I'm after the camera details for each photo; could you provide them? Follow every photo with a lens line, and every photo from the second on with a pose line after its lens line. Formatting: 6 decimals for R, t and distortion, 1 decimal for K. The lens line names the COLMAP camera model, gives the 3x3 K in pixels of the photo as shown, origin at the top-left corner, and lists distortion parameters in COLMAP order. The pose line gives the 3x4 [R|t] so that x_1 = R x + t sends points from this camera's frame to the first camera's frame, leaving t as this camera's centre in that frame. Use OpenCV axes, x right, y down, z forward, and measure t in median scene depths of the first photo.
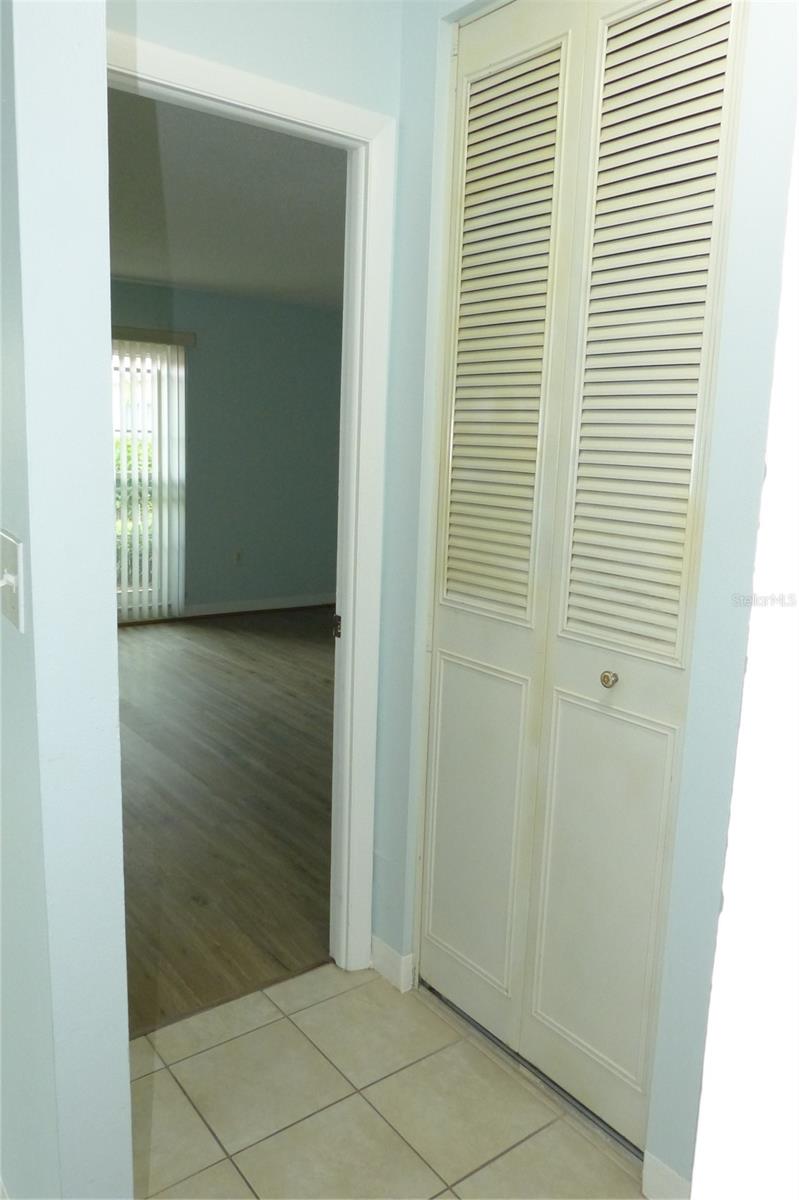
lens RADIAL K [[871.6, 0, 399.5], [0, 871.6, 600.0], [0, 0, 1]] dist [-0.056747, 0.032755]
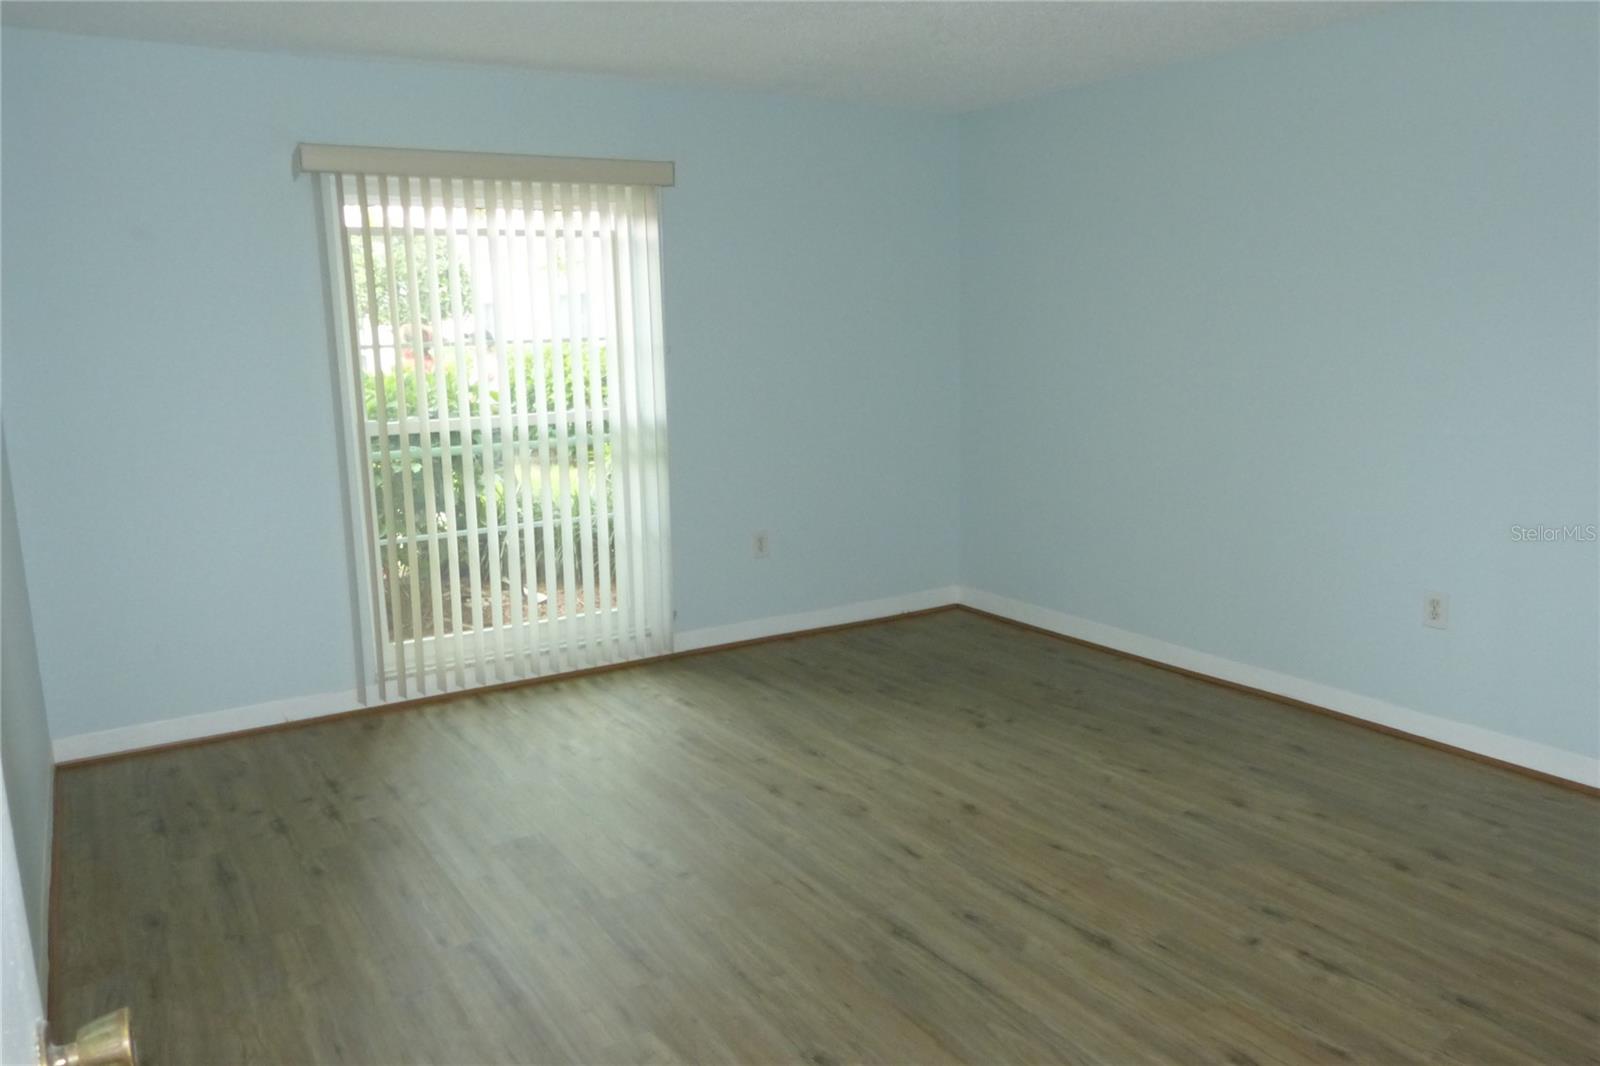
lens RADIAL K [[1162.1, 0, 800.0], [0, 1162.1, 533.0], [0, 0, 1]] dist [-0.056747, 0.032755]
pose [[0.992786, -0.045905, -0.110761, -0.080854], [0.044732, 0.998914, -0.013053, -0.051562], [0.111240, 0.008004, 0.993761, 0.258223]]
